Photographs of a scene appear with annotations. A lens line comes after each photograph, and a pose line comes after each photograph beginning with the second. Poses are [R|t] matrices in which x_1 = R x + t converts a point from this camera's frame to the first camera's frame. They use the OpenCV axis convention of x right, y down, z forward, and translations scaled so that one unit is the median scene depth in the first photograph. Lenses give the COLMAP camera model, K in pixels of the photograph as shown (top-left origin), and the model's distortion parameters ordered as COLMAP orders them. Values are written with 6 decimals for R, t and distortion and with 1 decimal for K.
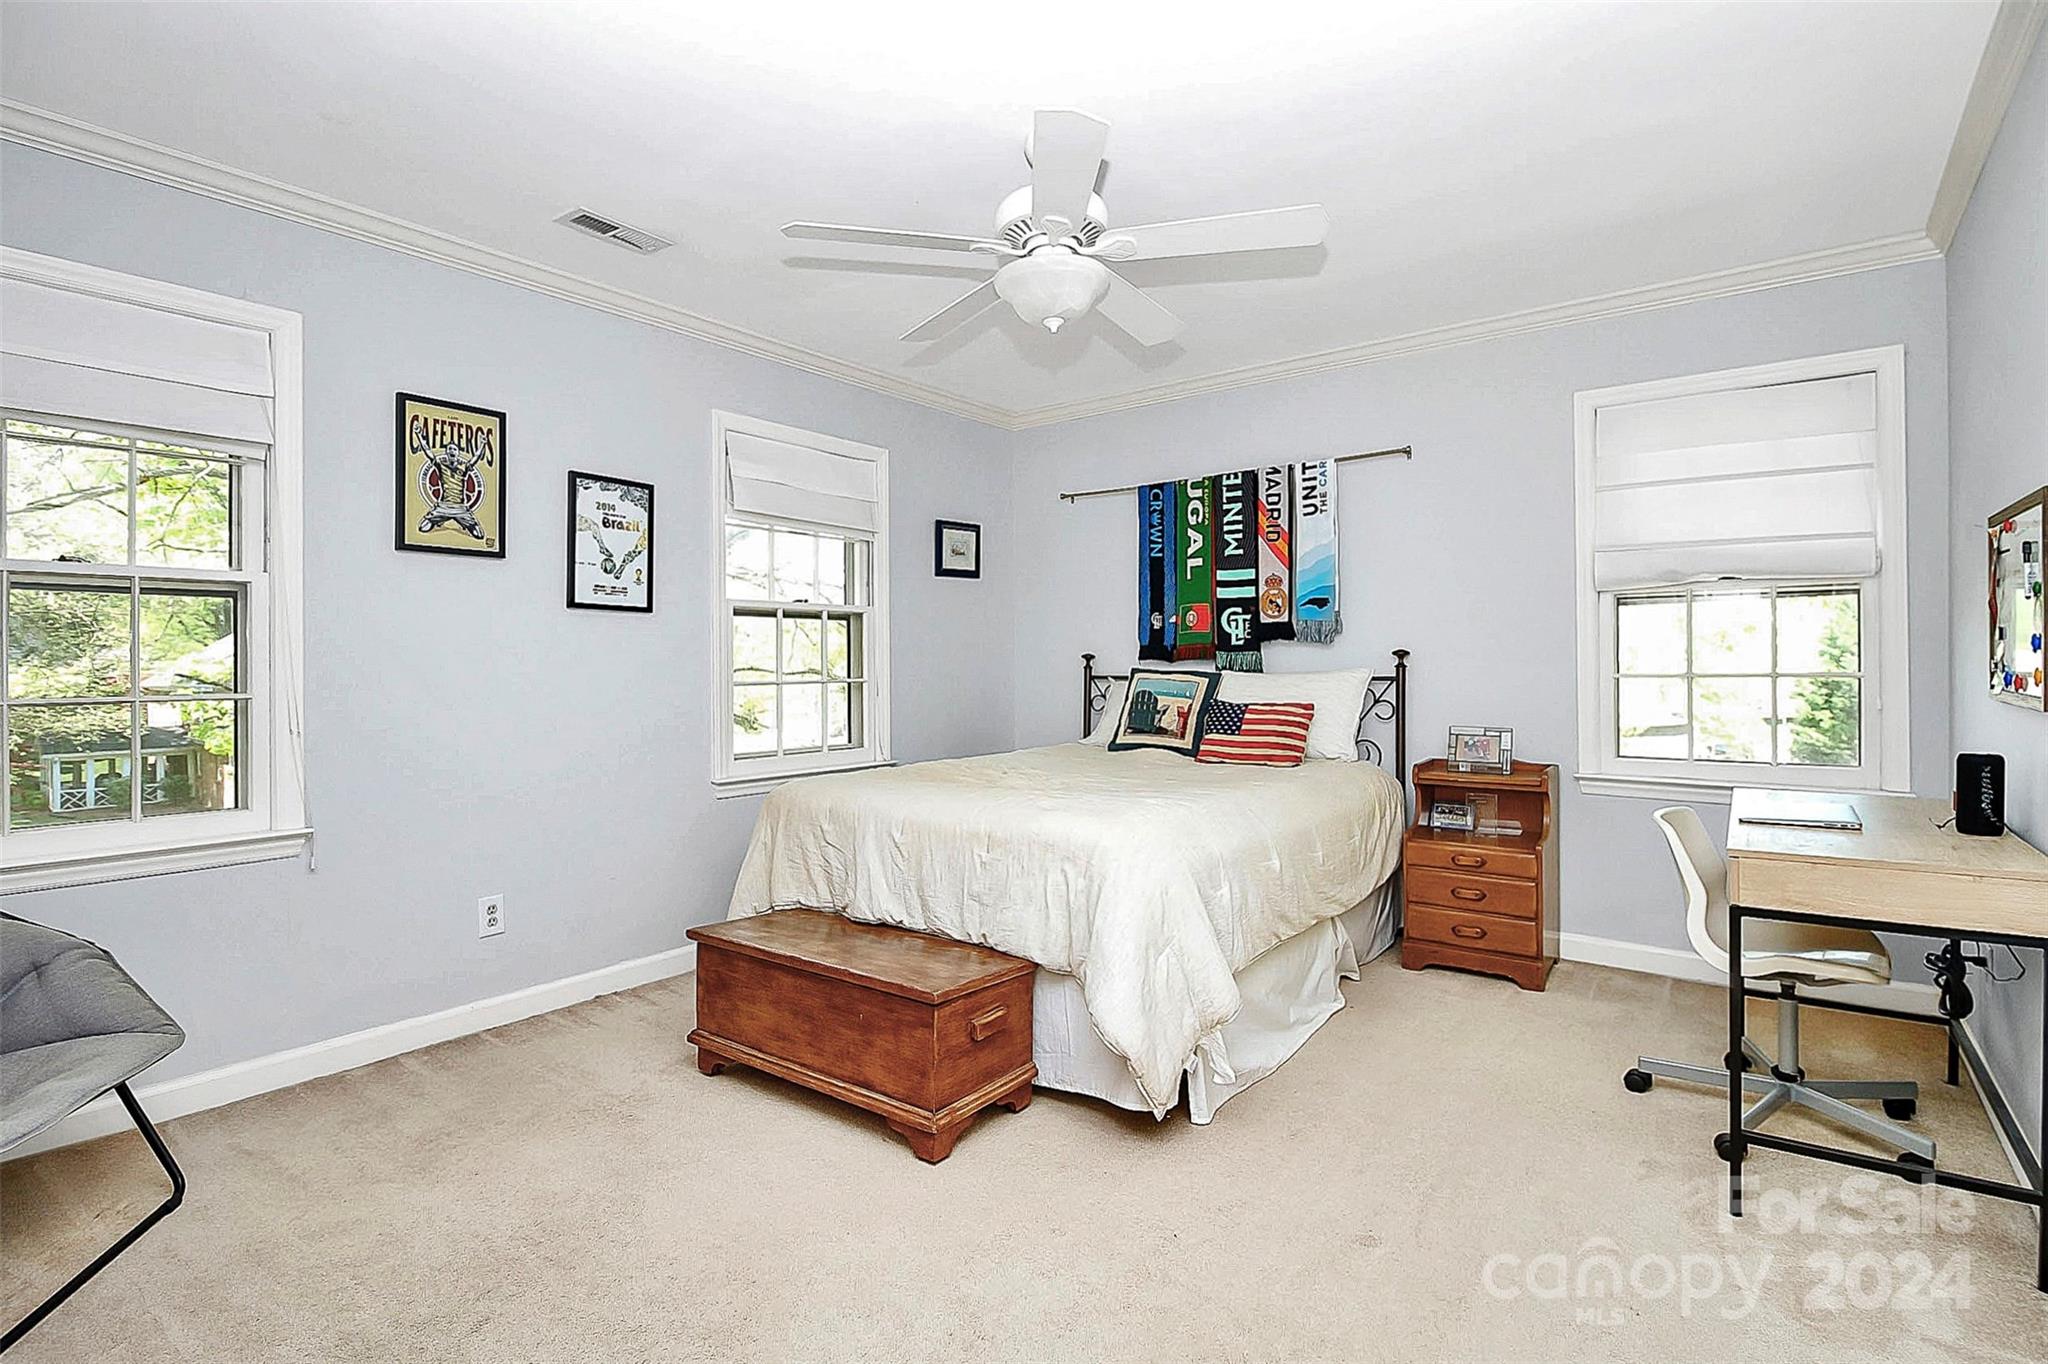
lens RADIAL K [[973.1, 0, 1020.3], [0, 973.1, 671.7], [0, 0, 1]] dist [-0.004834, -0.000533]
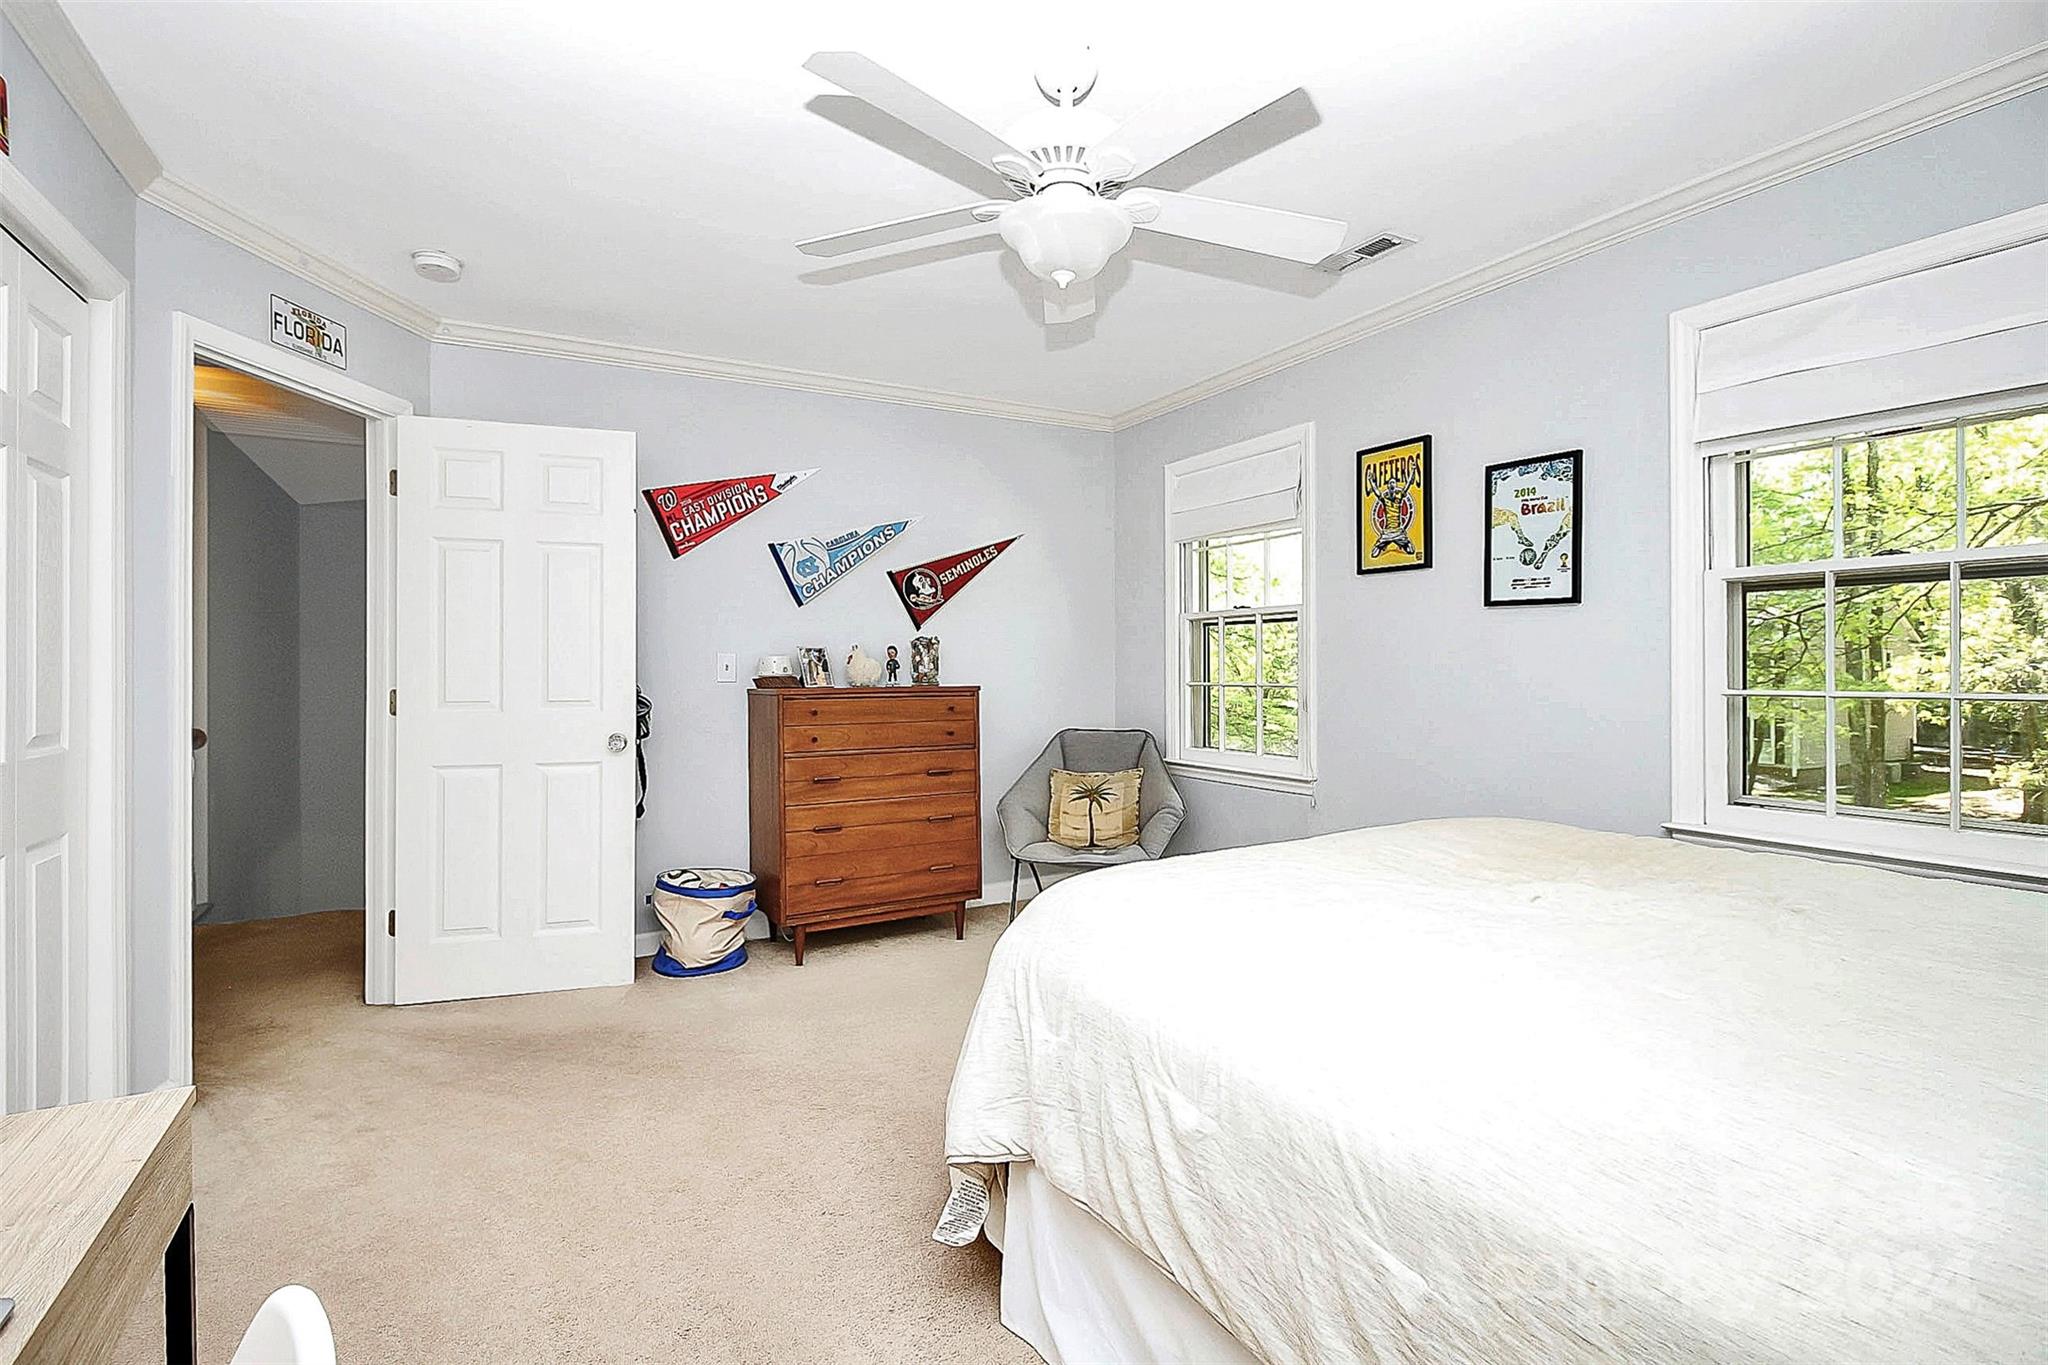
lens RADIAL K [[973.1, 0, 1024.9], [0, 973.1, 669.6], [0, 0, 1]] dist [-0.004834, -0.000533]
pose [[-0.391810, 0.017226, -0.919885, 0.611286], [0.005534, 0.999851, 0.016366, -0.020554], [0.920030, 0.001321, -0.391846, 0.938080]]
